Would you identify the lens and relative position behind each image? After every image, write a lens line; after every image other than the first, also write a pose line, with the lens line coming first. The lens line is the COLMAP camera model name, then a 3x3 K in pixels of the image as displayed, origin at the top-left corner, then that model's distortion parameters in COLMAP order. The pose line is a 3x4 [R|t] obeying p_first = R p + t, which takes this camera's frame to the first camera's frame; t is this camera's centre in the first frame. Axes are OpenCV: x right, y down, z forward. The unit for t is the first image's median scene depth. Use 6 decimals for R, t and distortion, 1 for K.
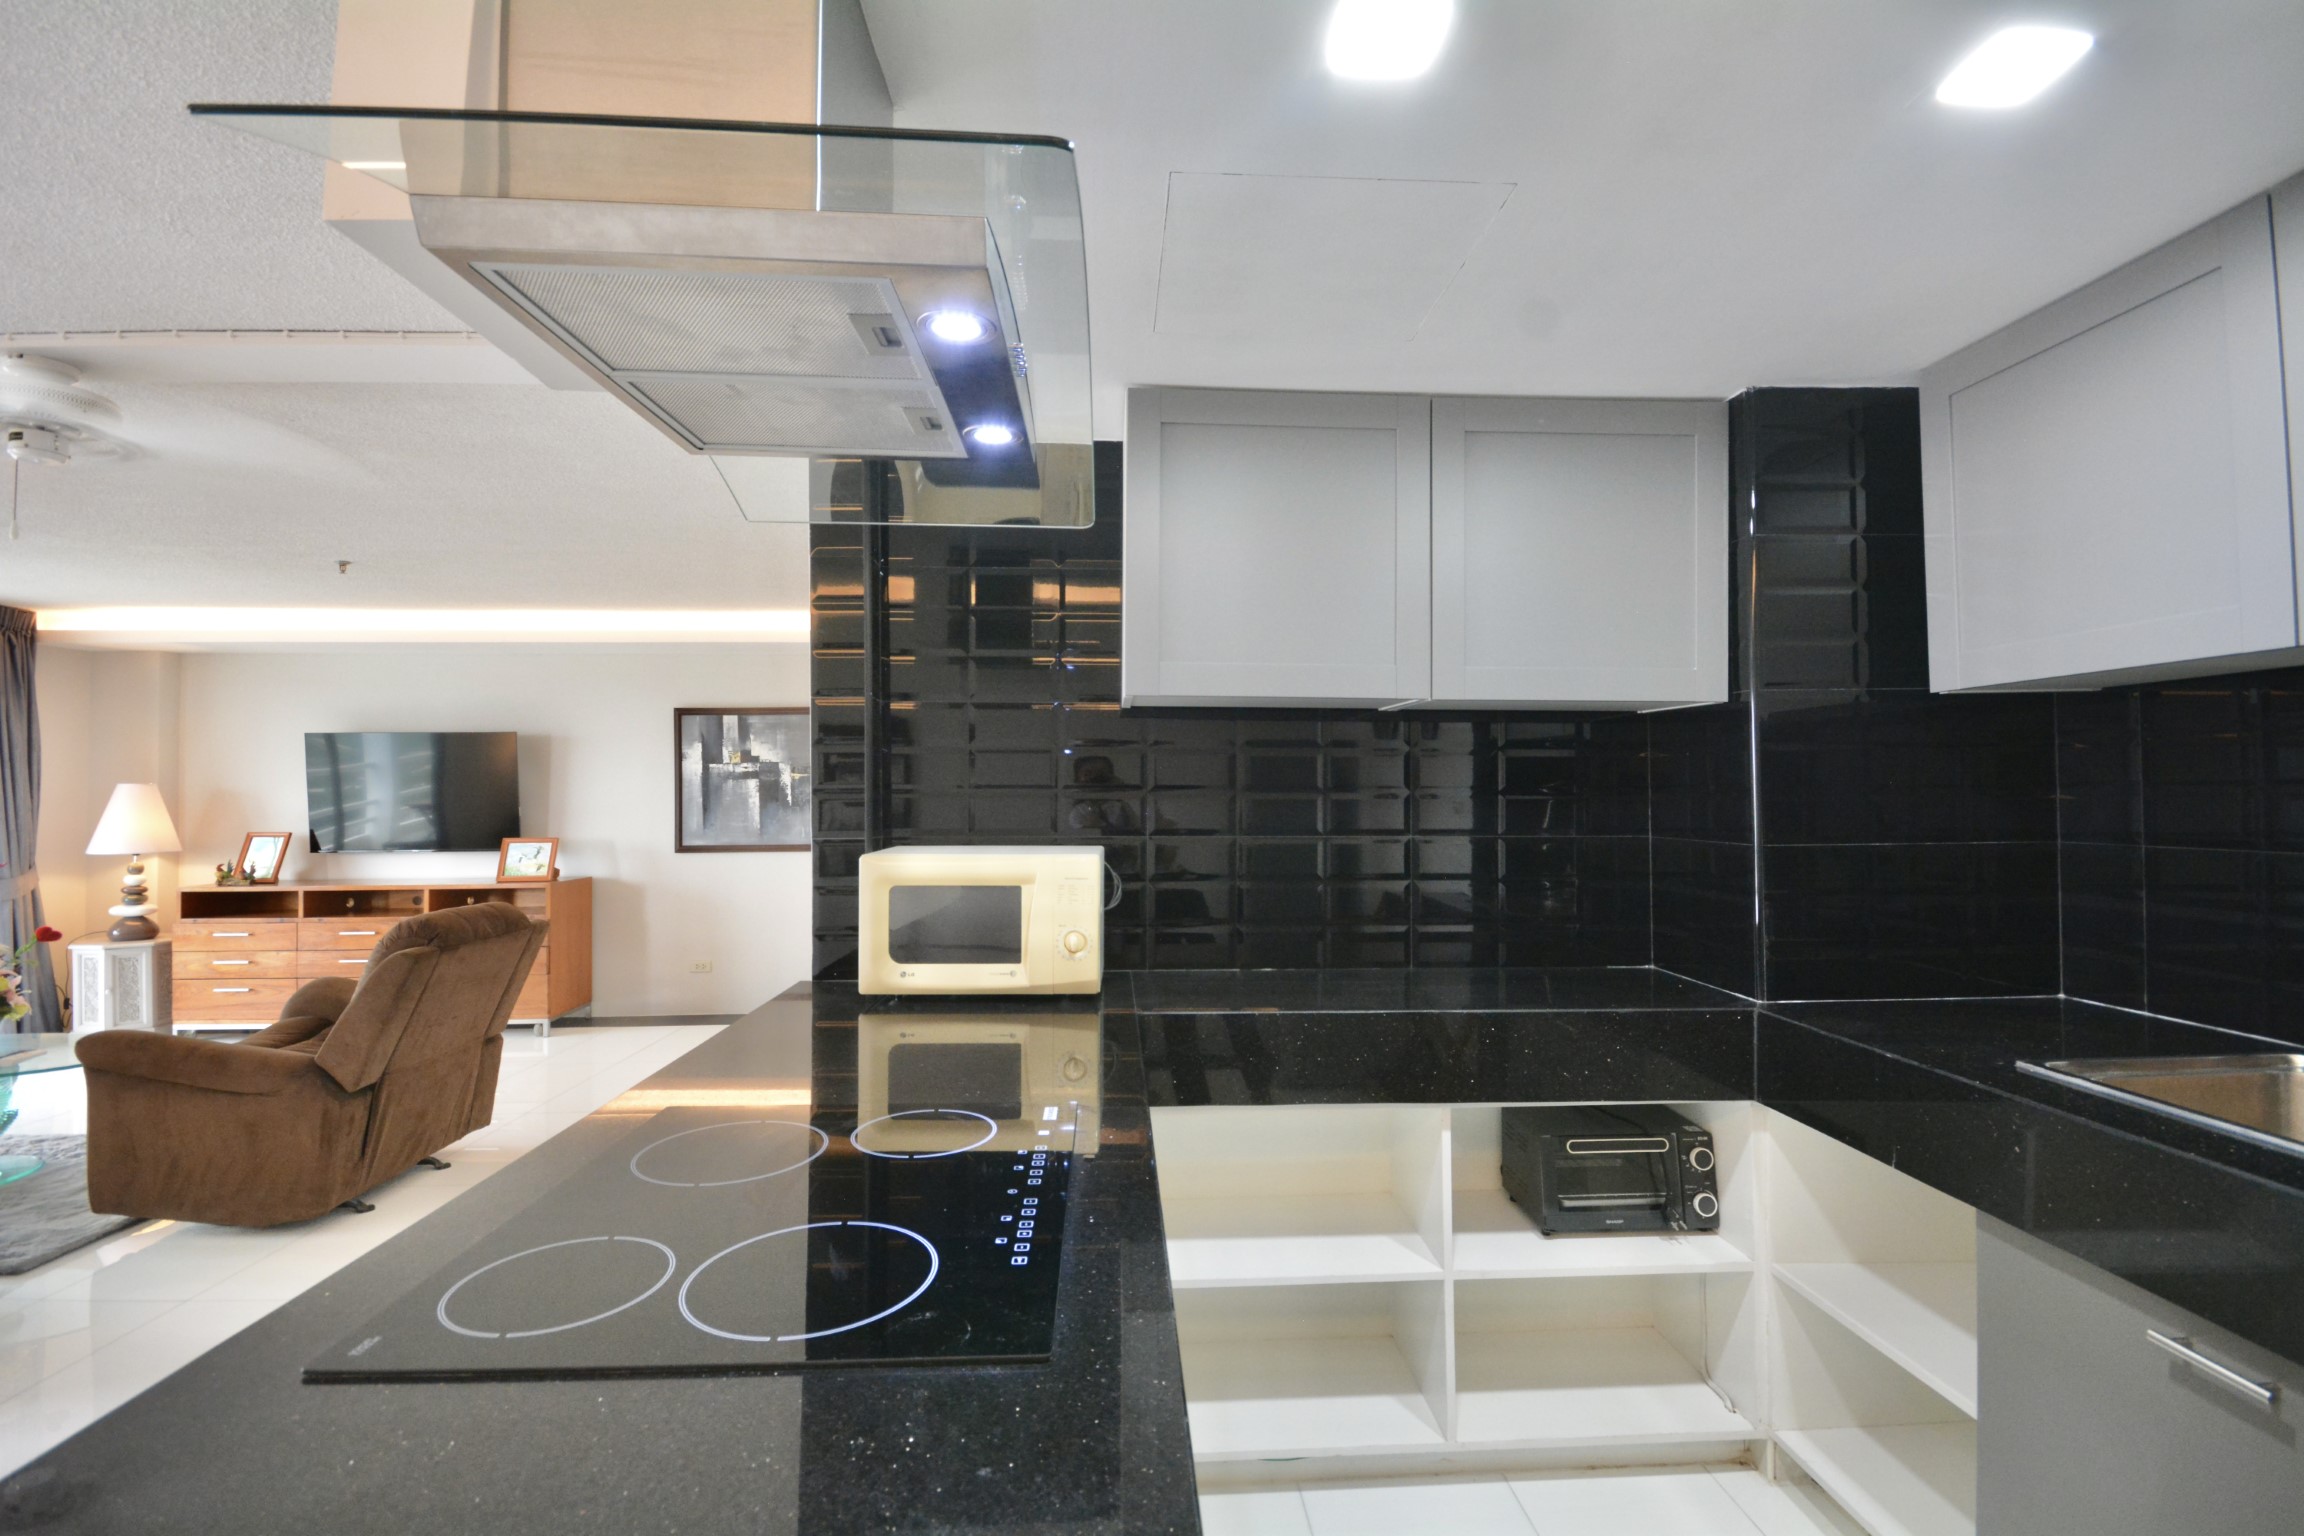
lens RADIAL K [[1009.0, 0, 1162.2], [0, 1009.0, 773.6], [0, 0, 1]] dist [0.016688, -0.017395]
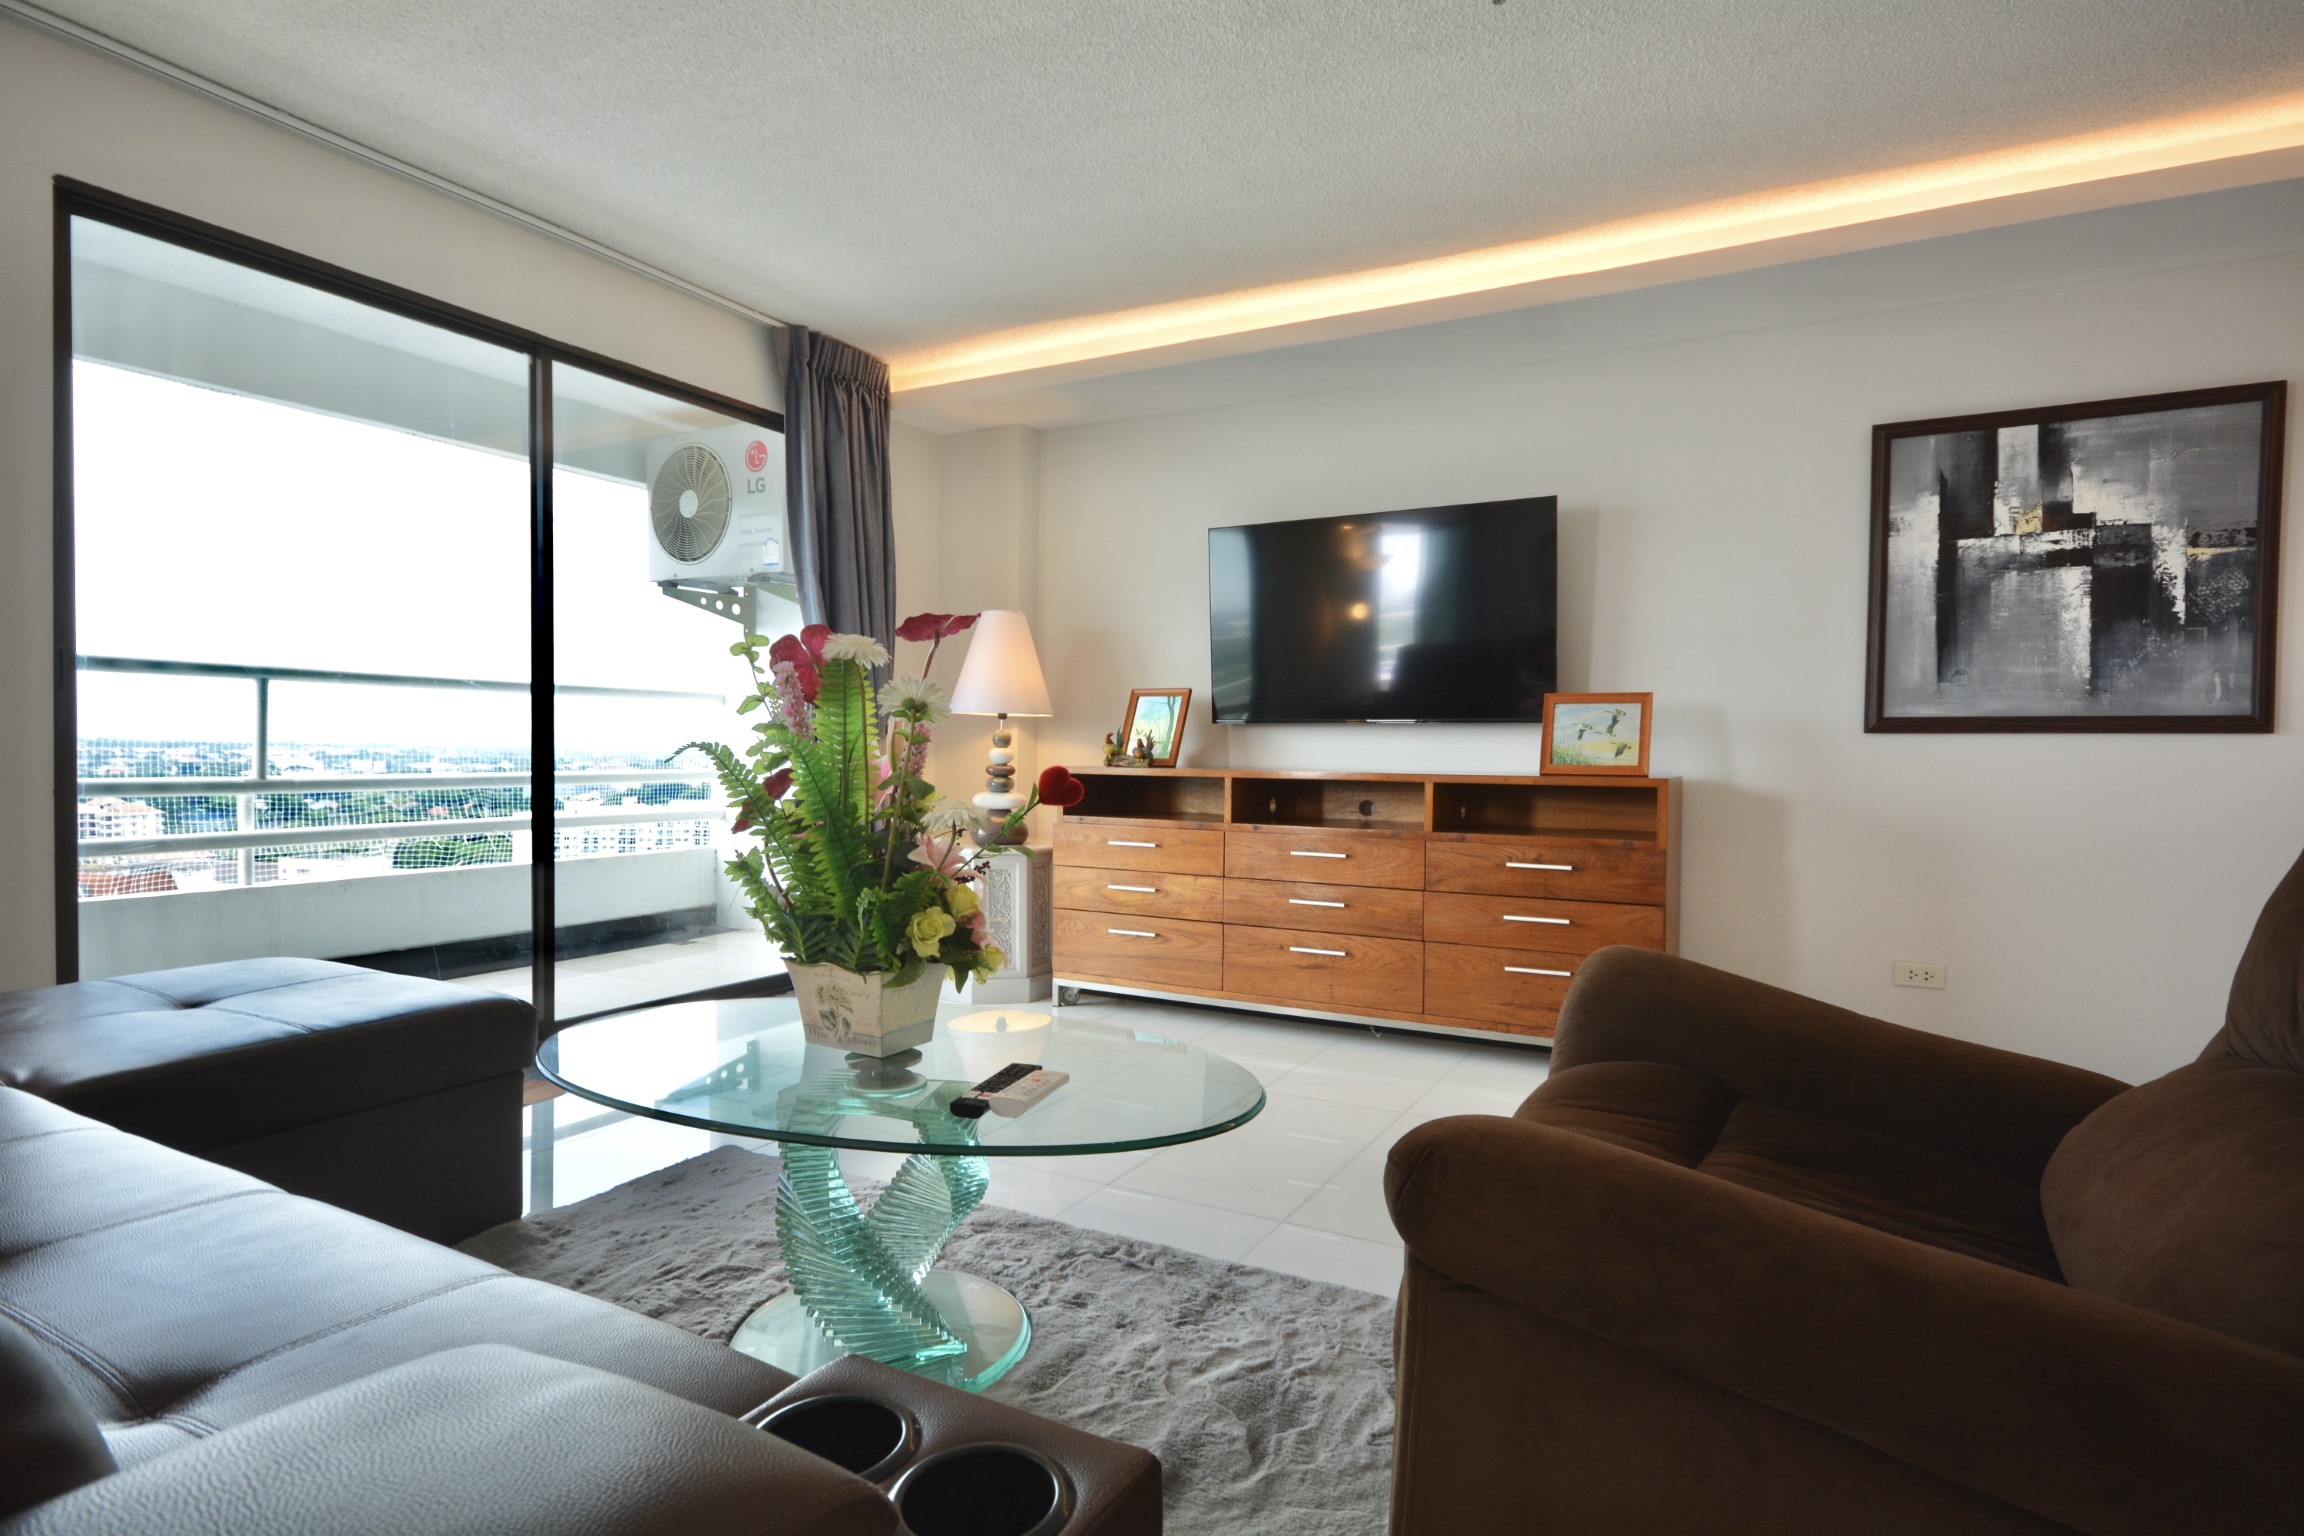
lens RADIAL K [[1190.0, 0, 1157.3], [0, 1190.0, 768.2], [0, 0, 1]] dist [0.017607, -0.000964]
pose [[0.851210, 0.025259, -0.524217, -0.515995], [-0.007836, 0.999342, 0.035427, 0.085354], [0.524767, -0.026048, 0.850847, 0.379614]]
